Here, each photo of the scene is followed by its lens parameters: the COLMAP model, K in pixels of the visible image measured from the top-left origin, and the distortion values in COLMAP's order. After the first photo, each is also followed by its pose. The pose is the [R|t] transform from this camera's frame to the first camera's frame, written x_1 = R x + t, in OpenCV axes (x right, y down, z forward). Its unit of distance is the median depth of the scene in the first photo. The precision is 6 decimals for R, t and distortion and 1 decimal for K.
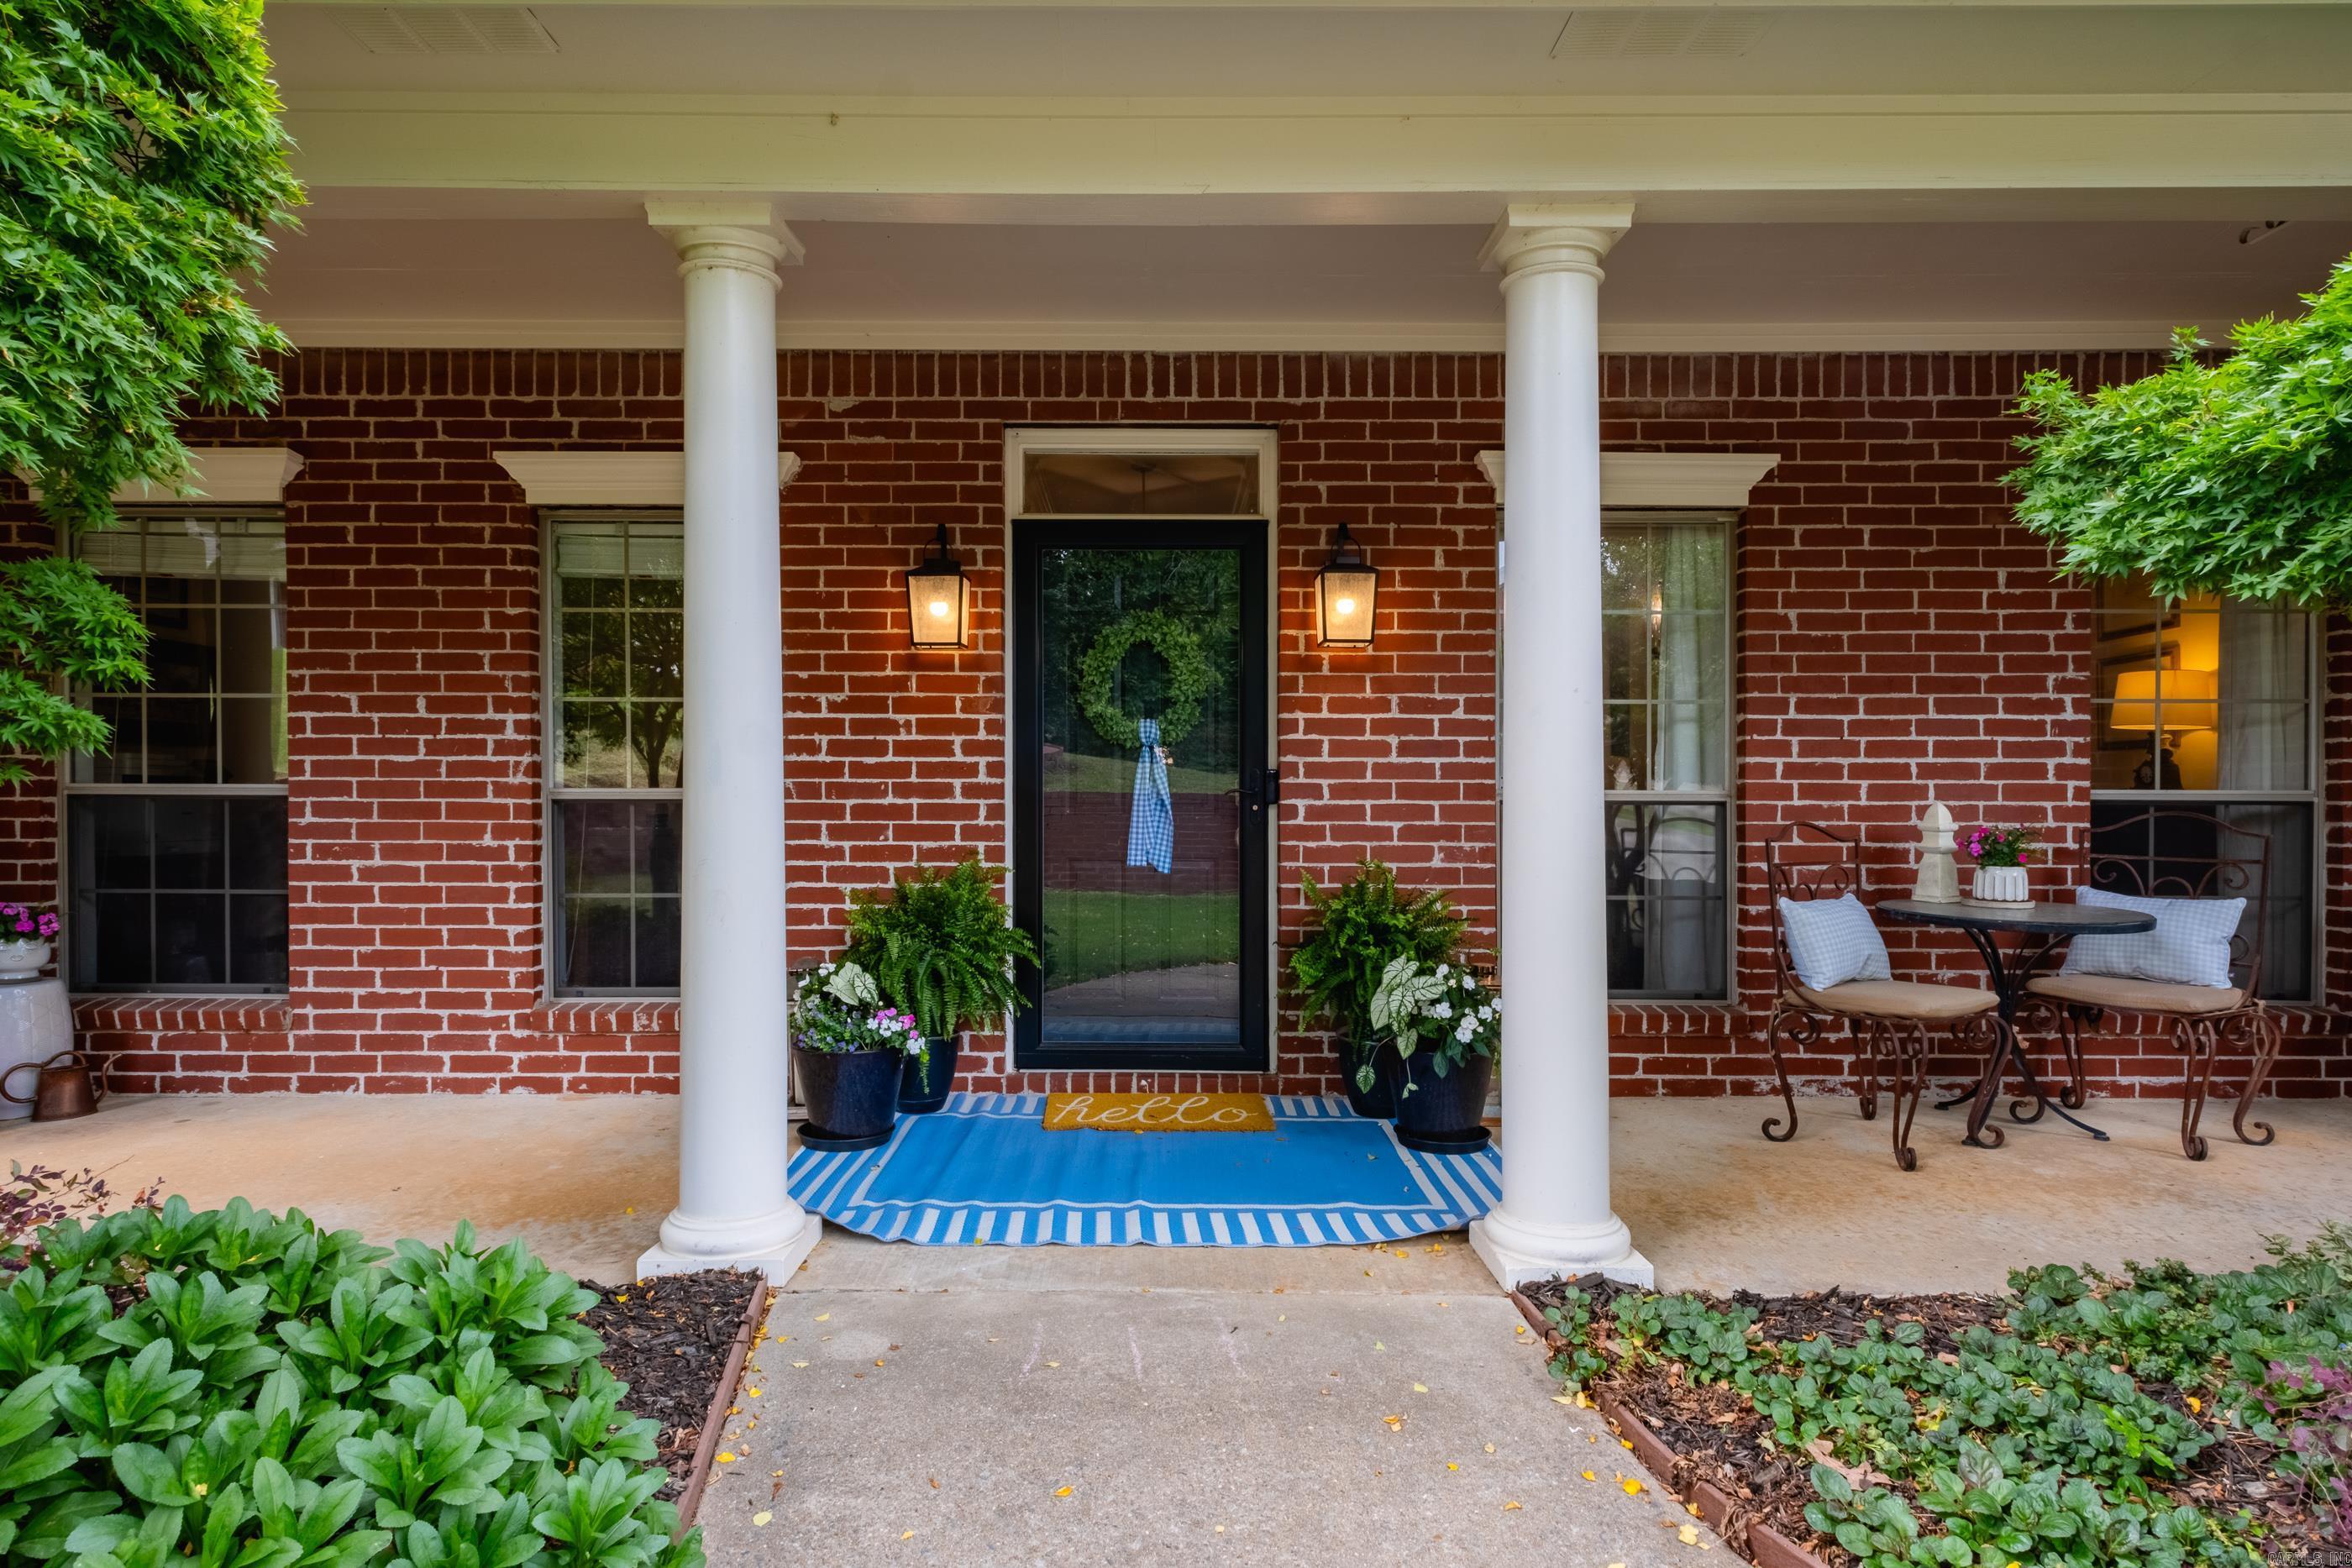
lens RADIAL K [[1254.9, 0, 1179.8], [0, 1254.9, 803.5], [0, 0, 1]] dist [0.004575, -0.000652]
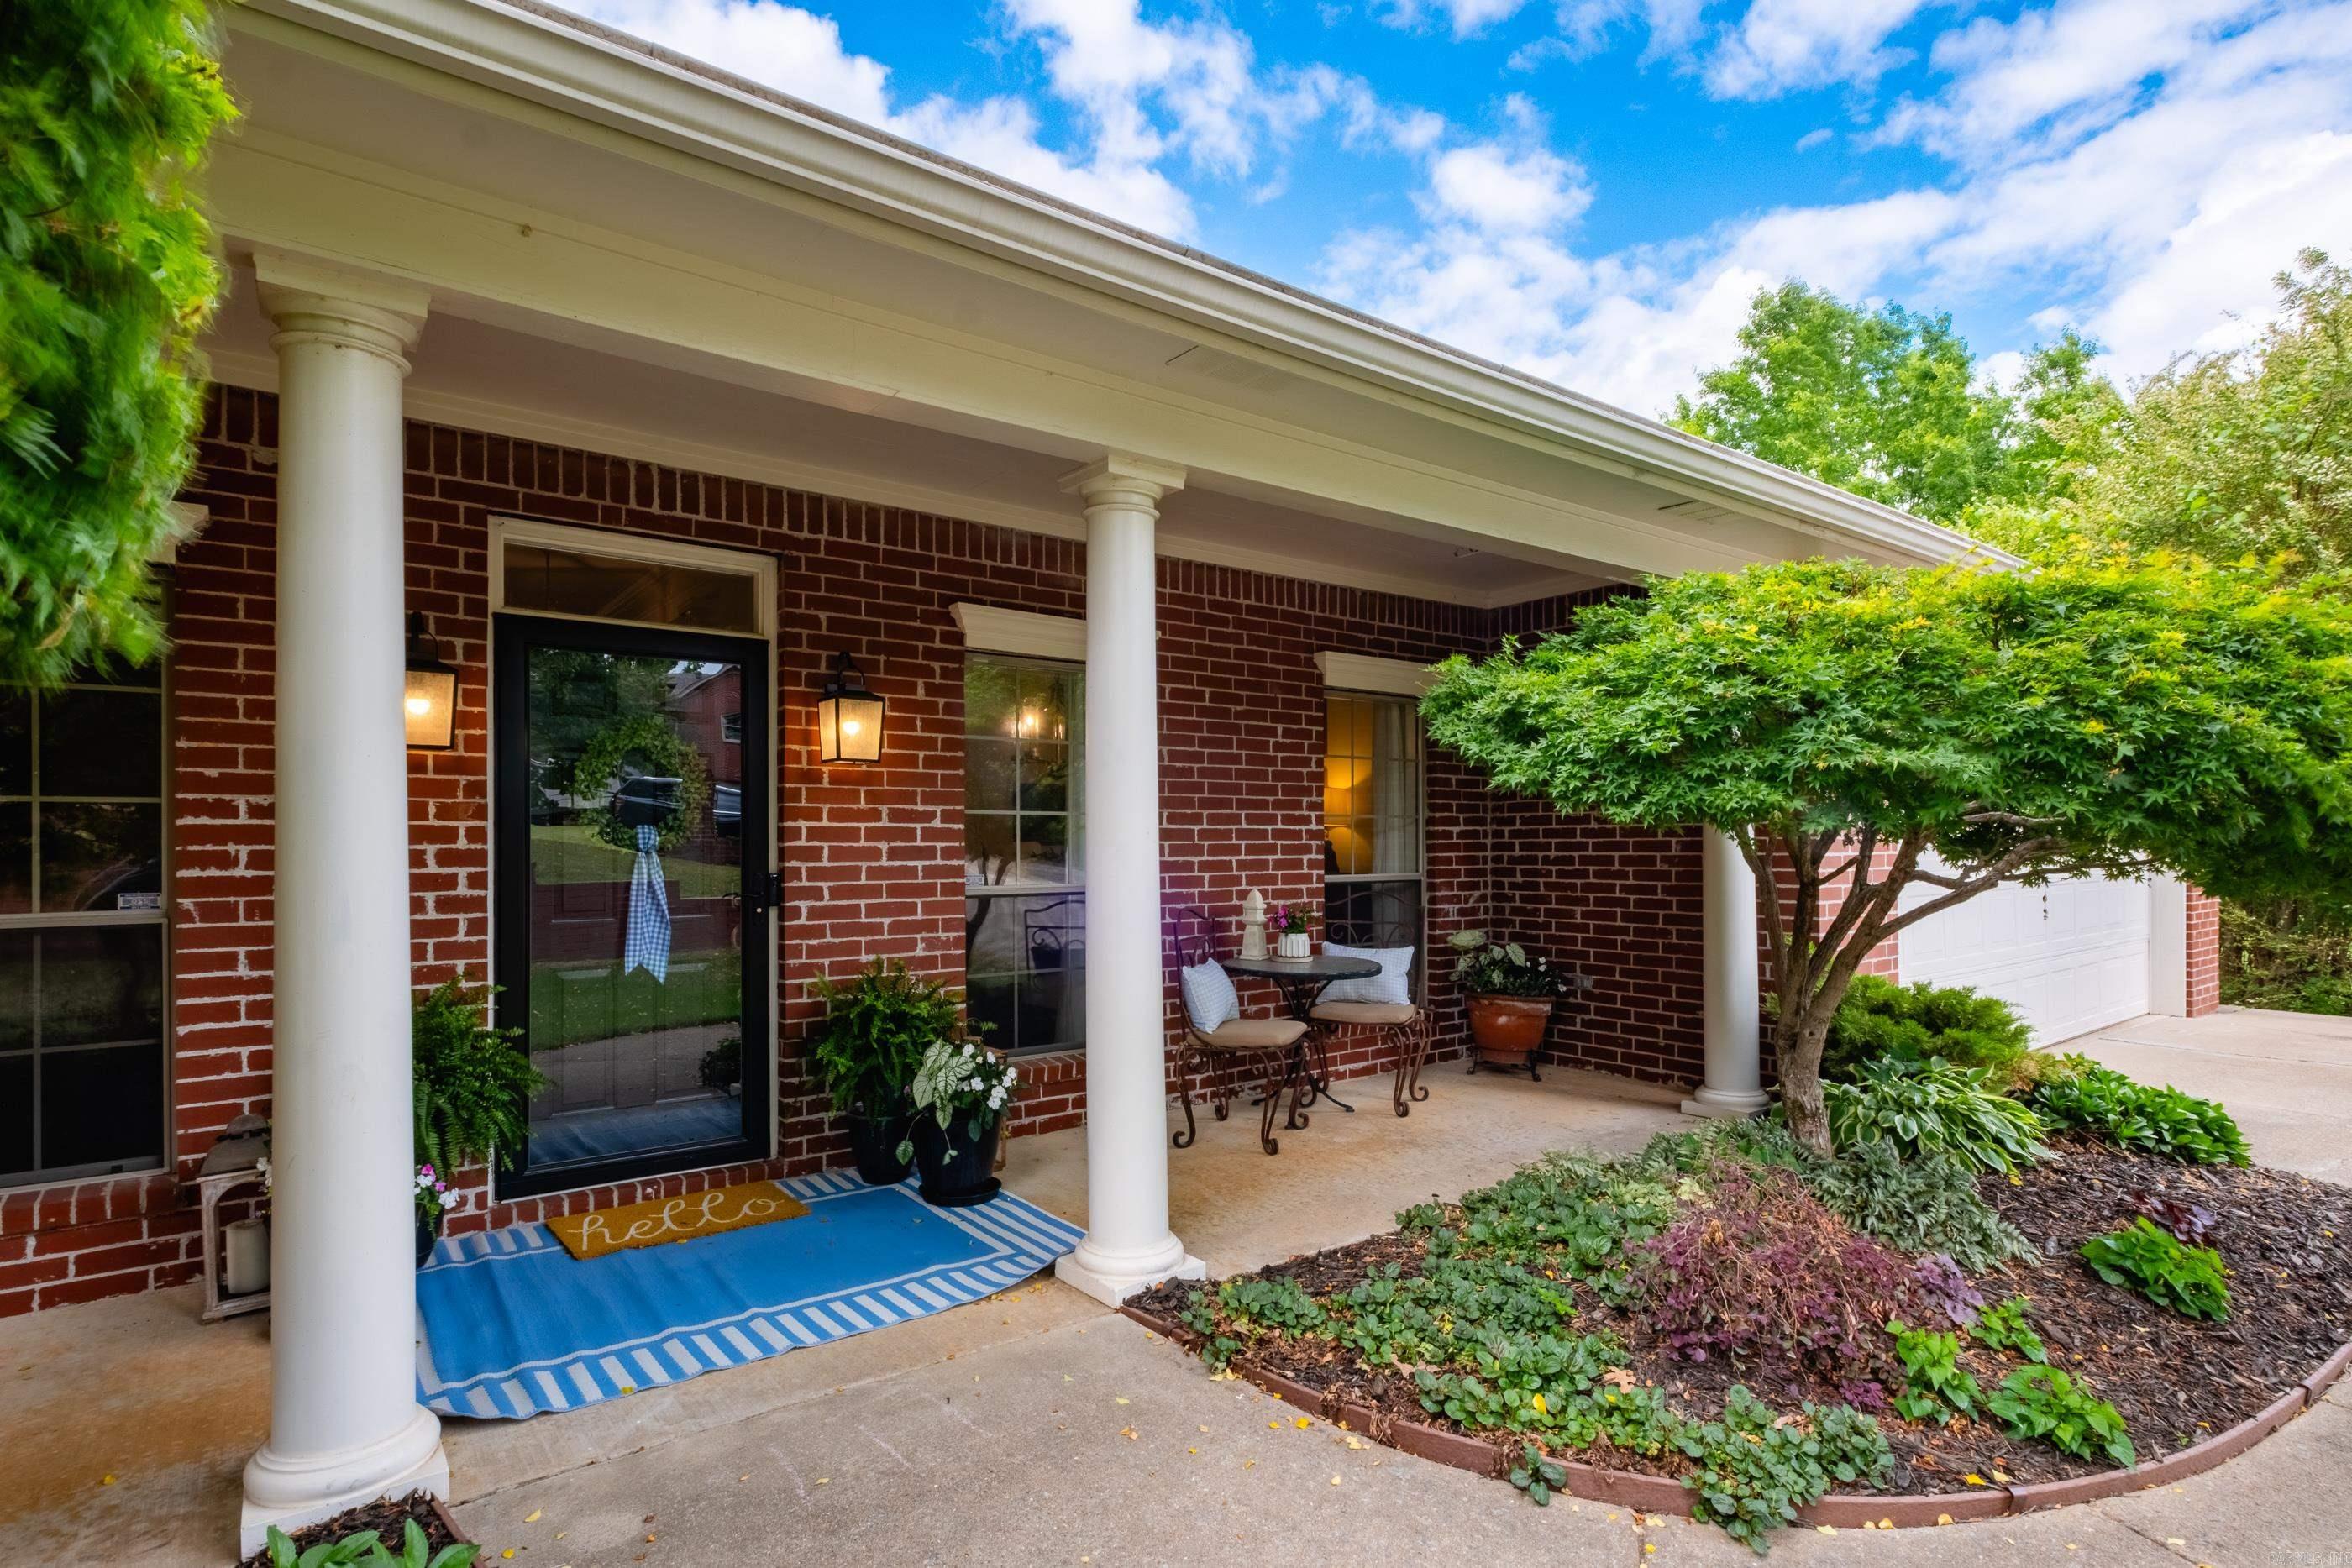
lens RADIAL K [[1142.8, 0, 1153.3], [0, 1142.8, 833.6], [0, 0, 1]] dist [0.006541, -0.000026]
pose [[0.808353, -0.000126, 0.588698, -0.242985], [0.008305, 0.999903, -0.011189, -0.048497], [-0.588639, 0.013934, 0.808276, 0.022685]]
